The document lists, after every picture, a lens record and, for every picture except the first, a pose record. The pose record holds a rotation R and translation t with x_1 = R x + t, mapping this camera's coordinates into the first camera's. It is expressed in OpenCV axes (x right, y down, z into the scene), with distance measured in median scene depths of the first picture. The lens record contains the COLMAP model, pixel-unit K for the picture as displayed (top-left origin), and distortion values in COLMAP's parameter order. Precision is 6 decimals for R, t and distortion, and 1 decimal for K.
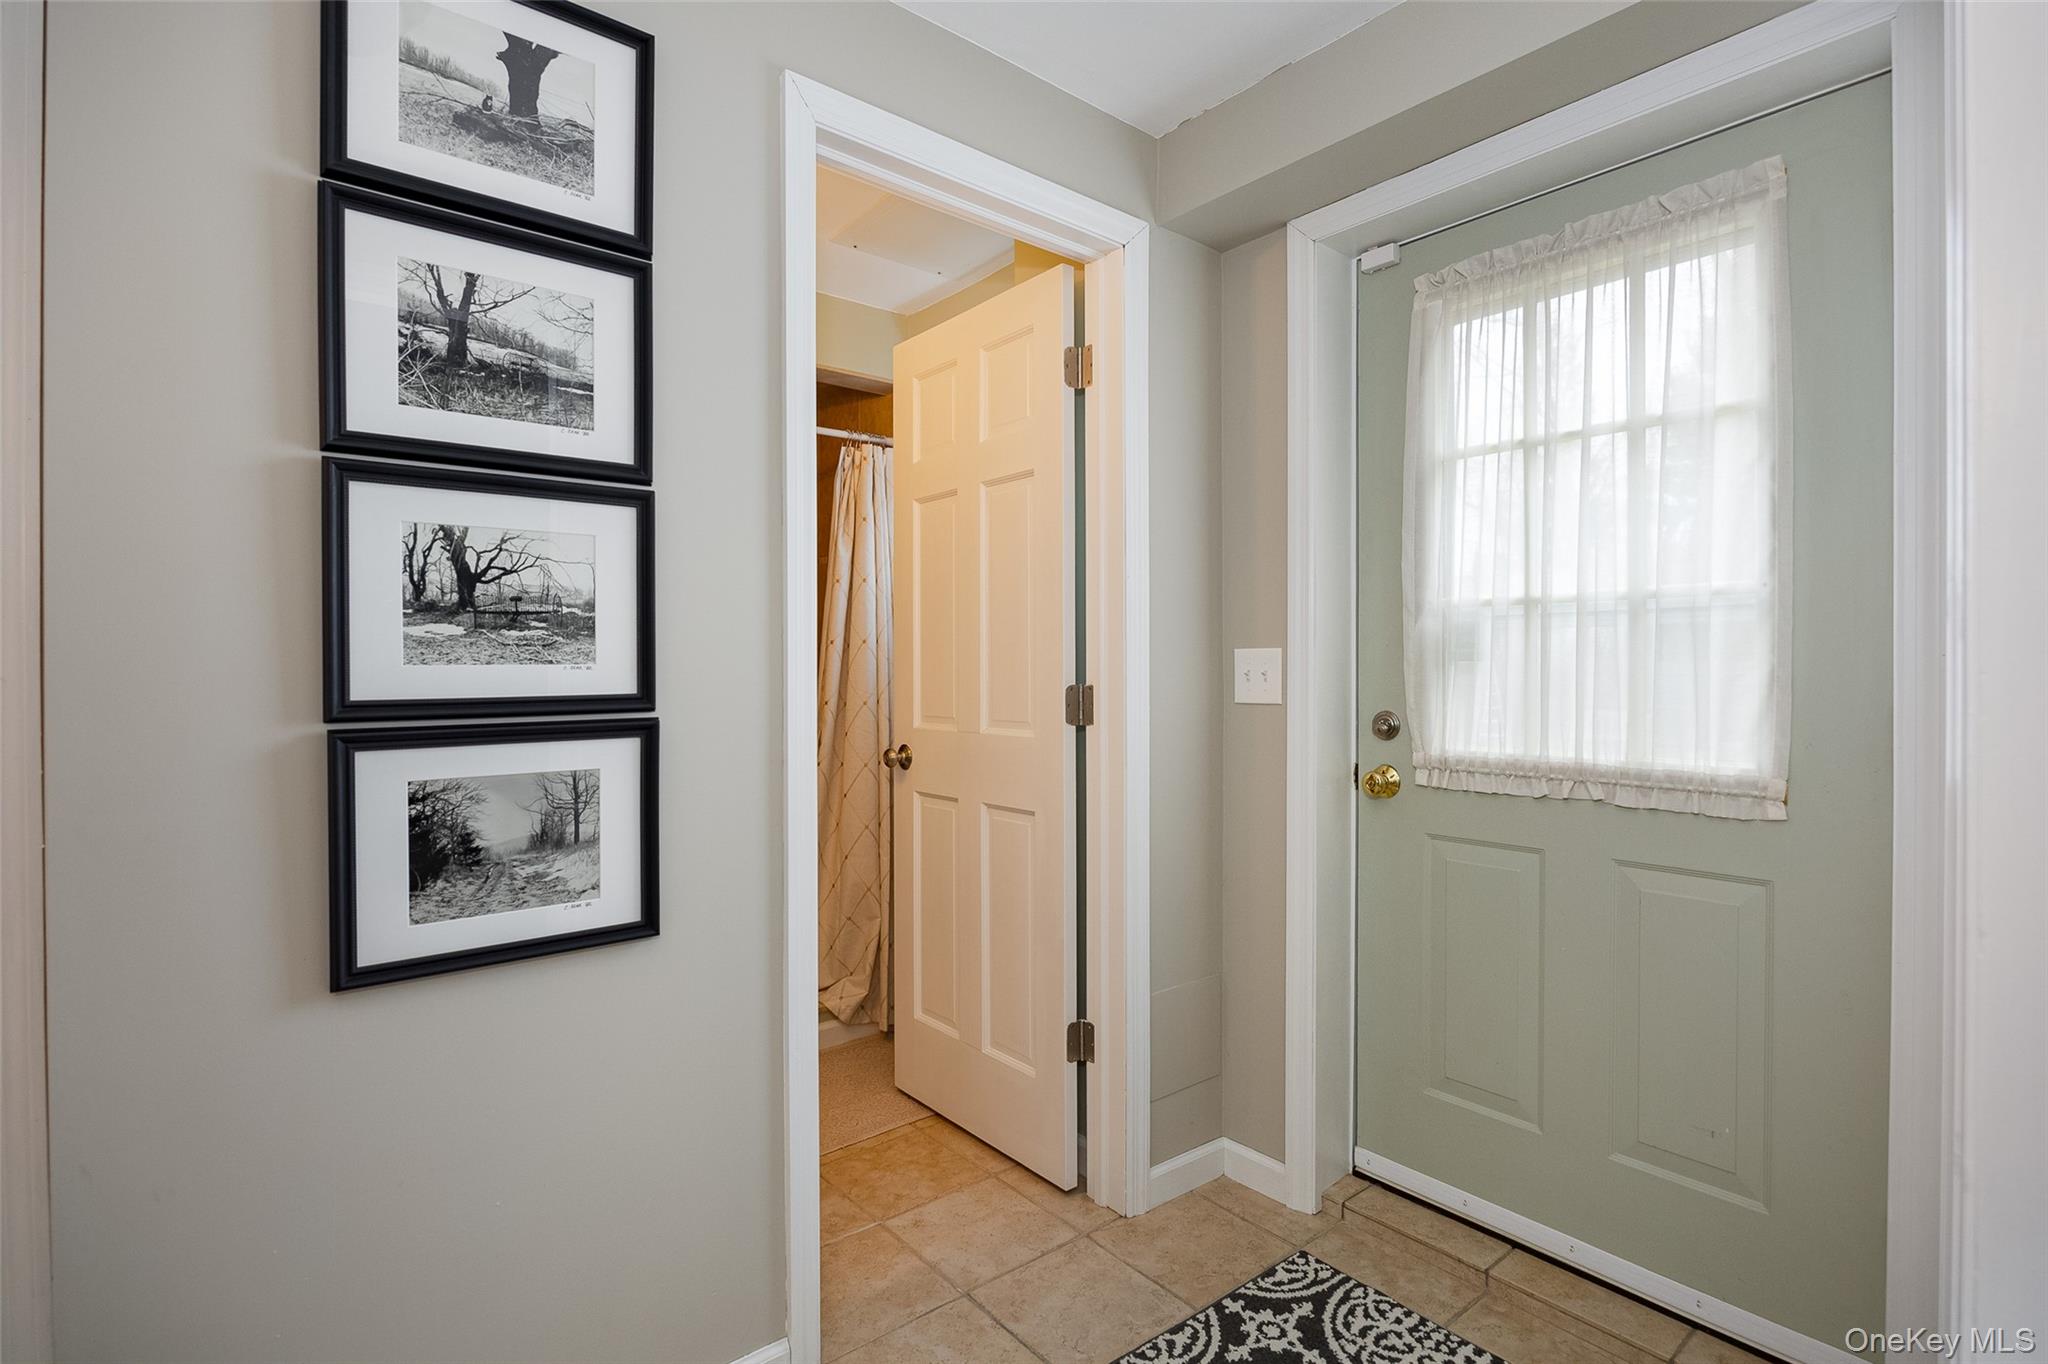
lens RADIAL K [[962.6, 0, 1024.0], [0, 962.6, 682.0], [0, 0, 1]] dist [-0.000387, 0.000071]
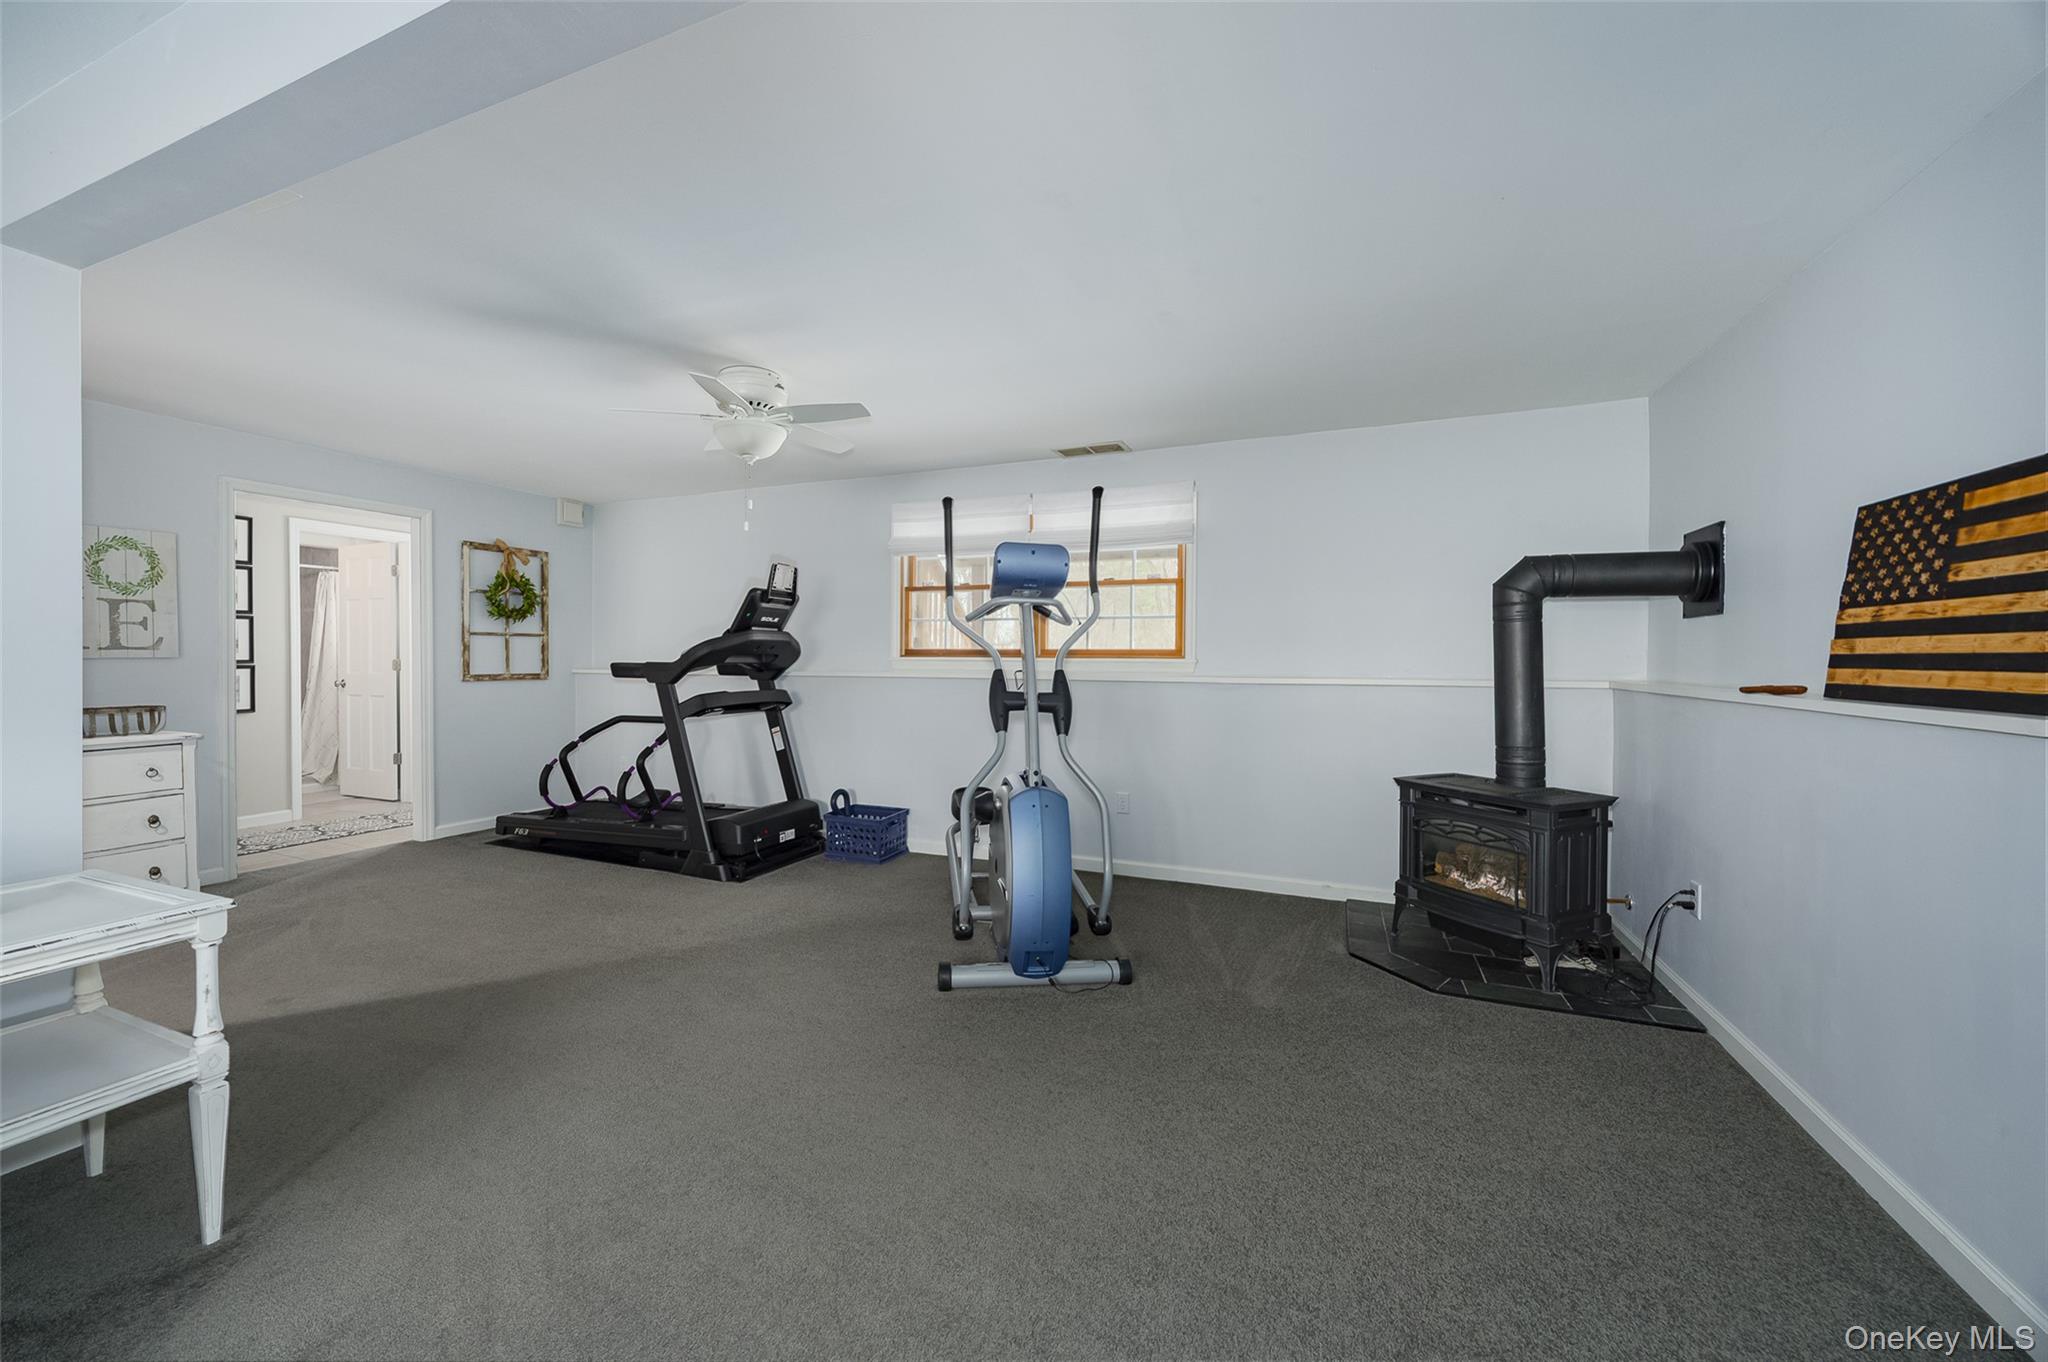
lens RADIAL K [[813.8, 0, 1024.0], [0, 813.8, 681.0], [0, 0, 1]] dist [0.000002, -0.000032]
pose [[0.885339, -0.003848, 0.464931, 0.714665], [-0.002008, 0.999925, 0.012101, 0.039967], [-0.464942, -0.011647, 0.885264, -2.783787]]
